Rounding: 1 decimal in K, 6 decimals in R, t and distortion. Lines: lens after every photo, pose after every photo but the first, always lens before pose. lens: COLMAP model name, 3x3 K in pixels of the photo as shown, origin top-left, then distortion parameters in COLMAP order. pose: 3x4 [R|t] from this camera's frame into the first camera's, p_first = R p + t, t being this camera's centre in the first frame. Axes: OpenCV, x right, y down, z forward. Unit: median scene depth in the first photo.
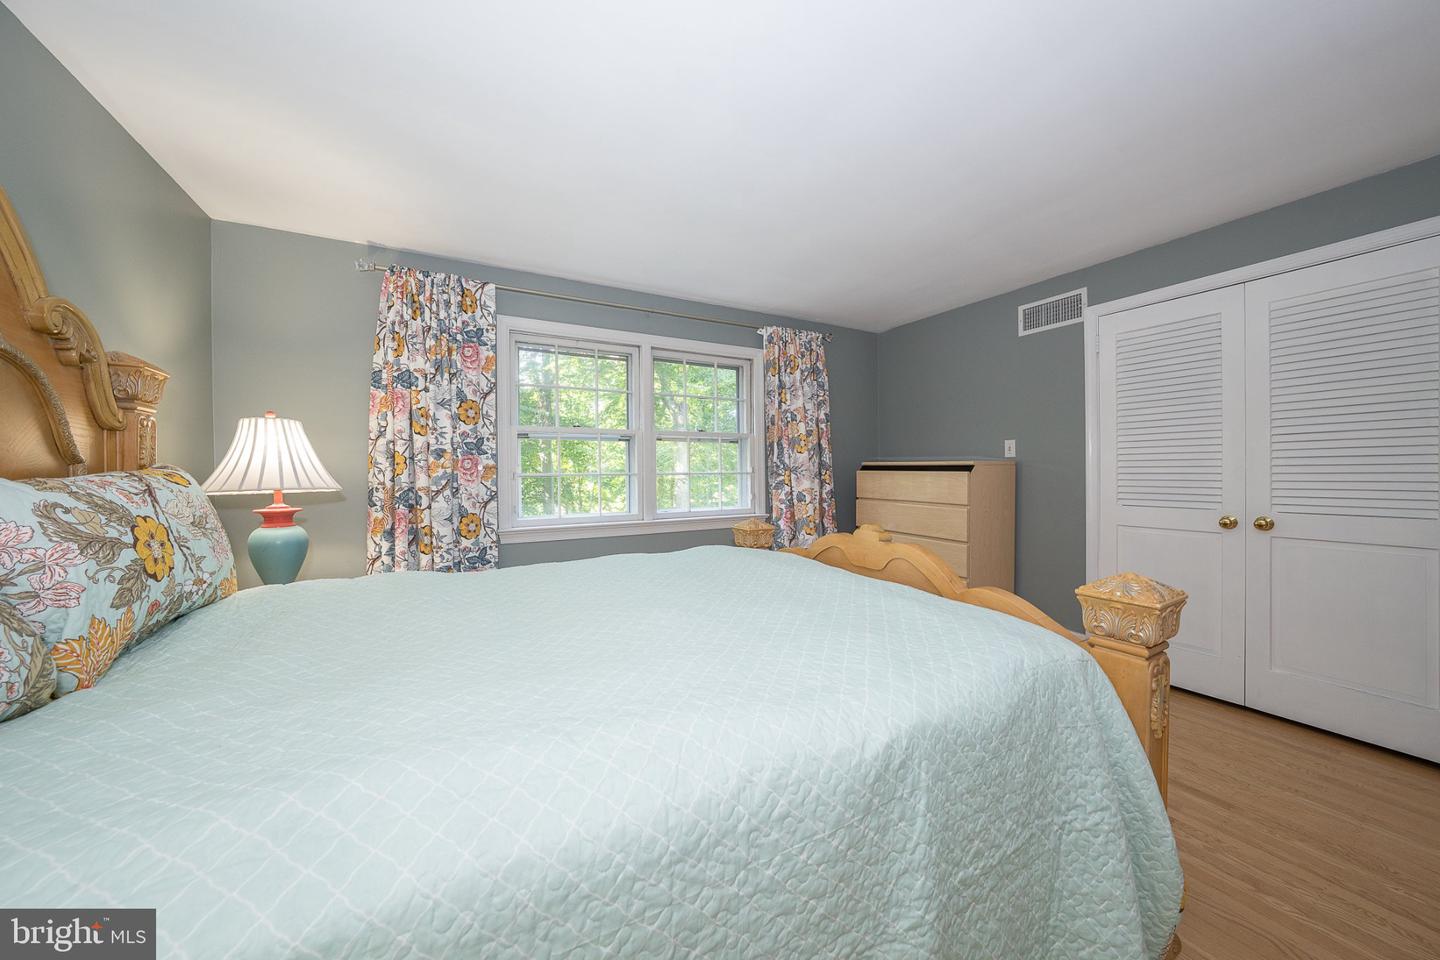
lens RADIAL K [[492.7, 0, 723.5], [0, 492.7, 475.7], [0, 0, 1]] dist [-0.028722, 0.005862]
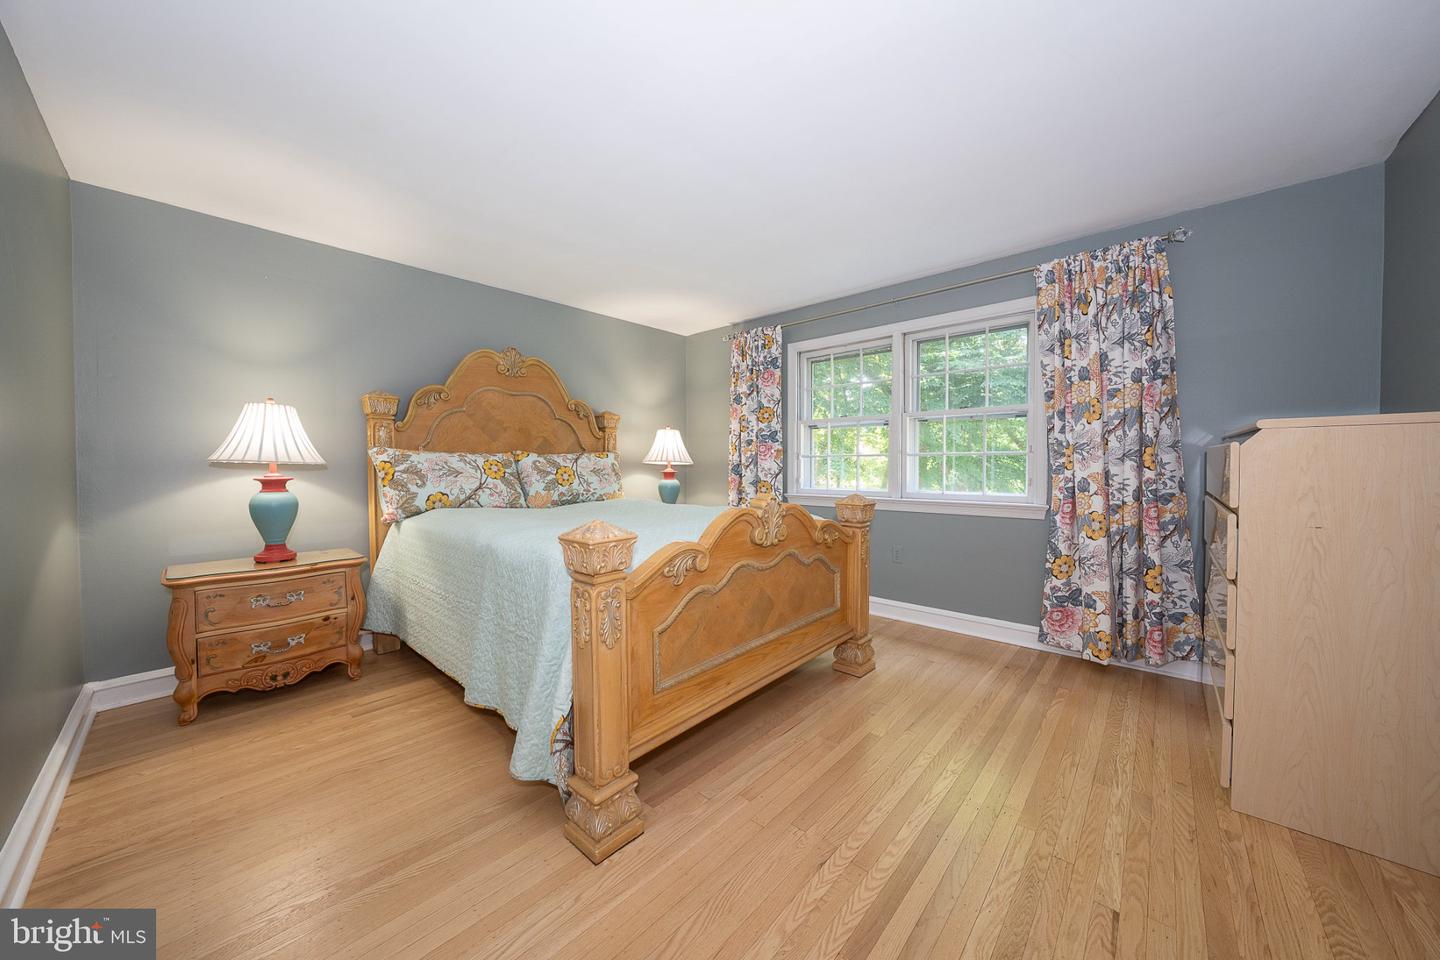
lens RADIAL K [[492.7, 0, 723.5], [0, 492.7, 475.7], [0, 0, 1]] dist [-0.028722, 0.005862]
pose [[0.324958, 0.029654, -0.945263, 0.905147], [-0.008166, 0.999559, 0.028551, 0.018237], [0.945693, -0.001559, 0.325057, 0.372778]]
